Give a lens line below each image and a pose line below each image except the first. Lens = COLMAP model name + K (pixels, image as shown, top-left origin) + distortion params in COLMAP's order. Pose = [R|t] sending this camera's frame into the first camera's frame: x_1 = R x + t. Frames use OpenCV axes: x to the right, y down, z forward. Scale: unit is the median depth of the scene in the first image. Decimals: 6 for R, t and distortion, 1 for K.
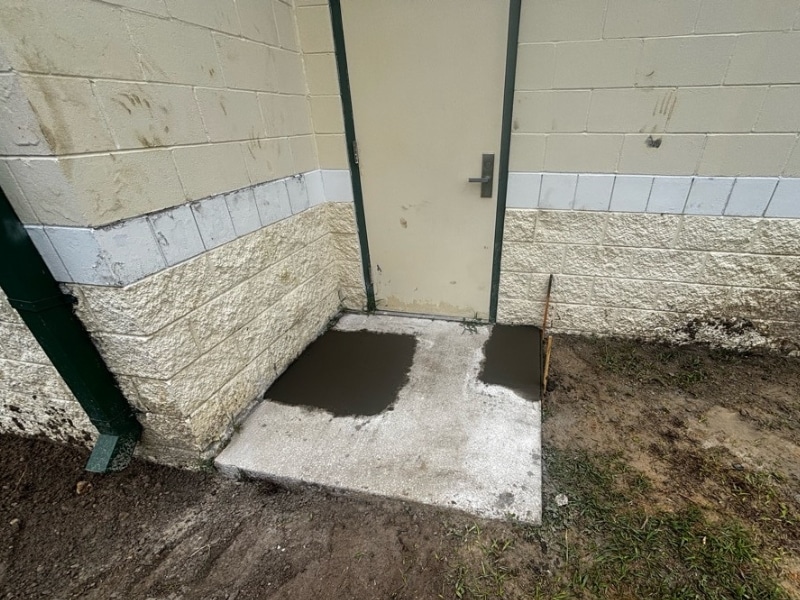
lens RADIAL K [[455.8, 0, 401.2], [0, 455.8, 299.4], [0, 0, 1]] dist [-0.026029, 0.008447]
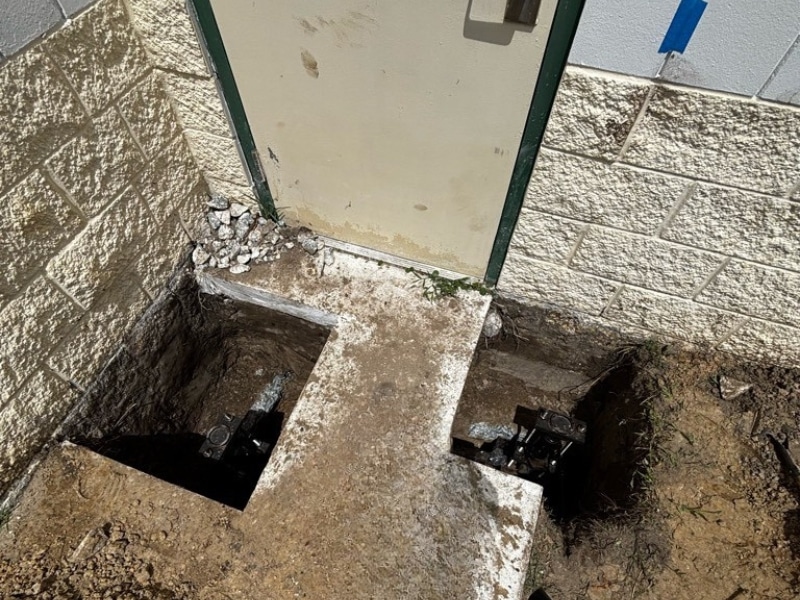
lens RADIAL K [[455.8, 0, 399.3], [0, 455.8, 301.2], [0, 0, 1]] dist [-0.026029, 0.008447]
pose [[0.997641, 0.064190, -0.024346, 0.114619], [-0.038775, 0.819500, 0.571766, -0.241190], [0.056654, -0.569473, 0.820055, 0.575384]]
